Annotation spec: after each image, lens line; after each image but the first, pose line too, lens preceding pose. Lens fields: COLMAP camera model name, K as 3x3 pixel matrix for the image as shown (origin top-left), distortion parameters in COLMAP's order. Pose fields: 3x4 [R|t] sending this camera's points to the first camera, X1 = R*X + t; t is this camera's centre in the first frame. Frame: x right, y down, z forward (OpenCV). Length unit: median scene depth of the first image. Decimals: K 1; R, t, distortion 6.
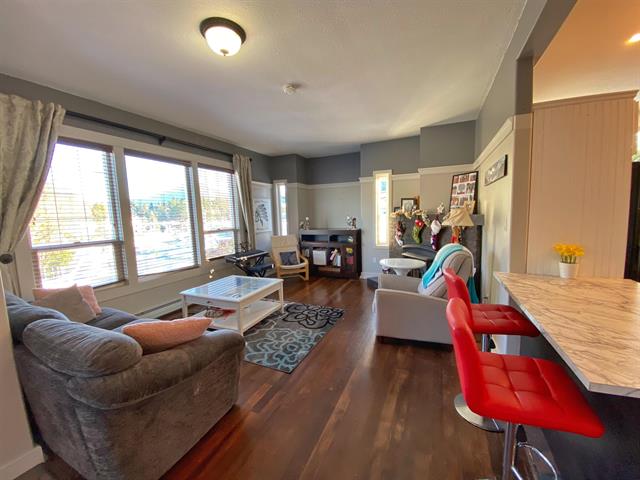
lens RADIAL K [[260.9, 0, 316.3], [0, 260.9, 241.0], [0, 0, 1]] dist [-0.002908, -0.008126]
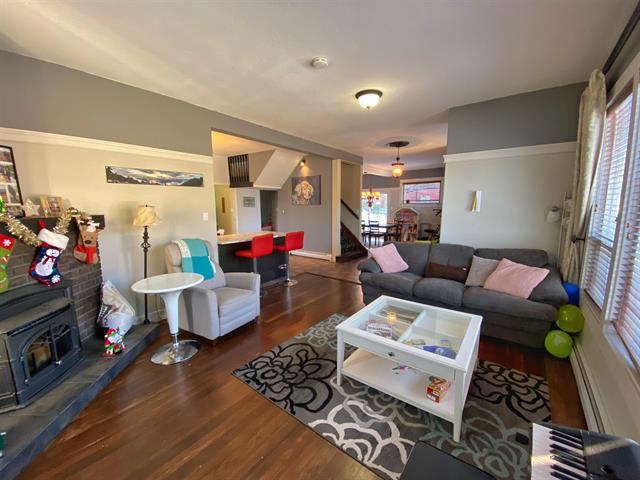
lens RADIAL K [[260.9, 0, 324.3], [0, 260.9, 243.0], [0, 0, 1]] dist [-0.002908, -0.008126]
pose [[-0.979148, 0.003861, 0.203111, -0.213087], [0.054317, 0.968393, 0.243442, -0.156630], [-0.195752, 0.249399, -0.948410, 1.474366]]
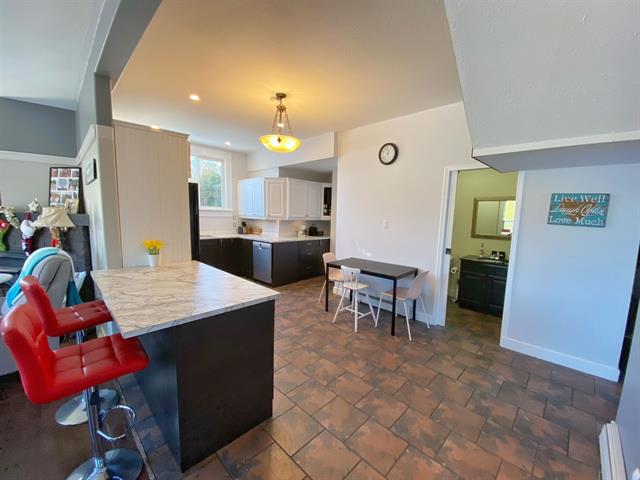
lens RADIAL K [[260.9, 0, 318.8], [0, 260.9, 240.7], [0, 0, 1]] dist [-0.002908, -0.008126]
pose [[0.327134, -0.064955, 0.942743, 0.010140], [0.064016, 0.996866, 0.046471, 0.003896], [-0.942807, 0.045148, 0.330267, -0.097541]]
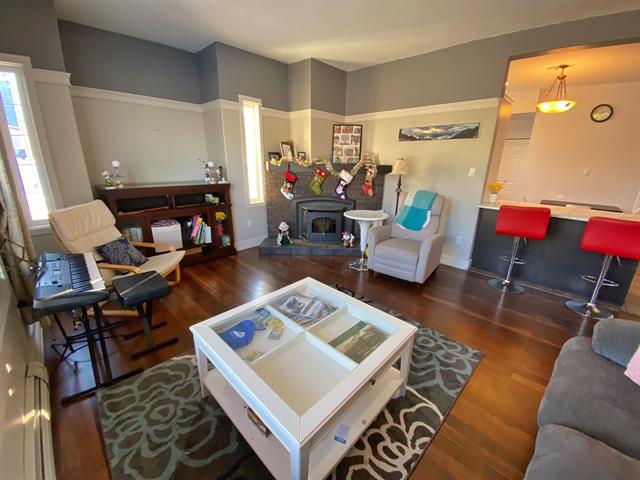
lens RADIAL K [[260.9, 0, 322.3], [0, 260.9, 246.6], [0, 0, 1]] dist [-0.002908, -0.008126]
pose [[0.327210, -0.255894, 0.909644, -0.606564], [0.072447, 0.966595, 0.245855, -0.048735], [-0.942170, -0.014545, 0.334818, 0.776940]]
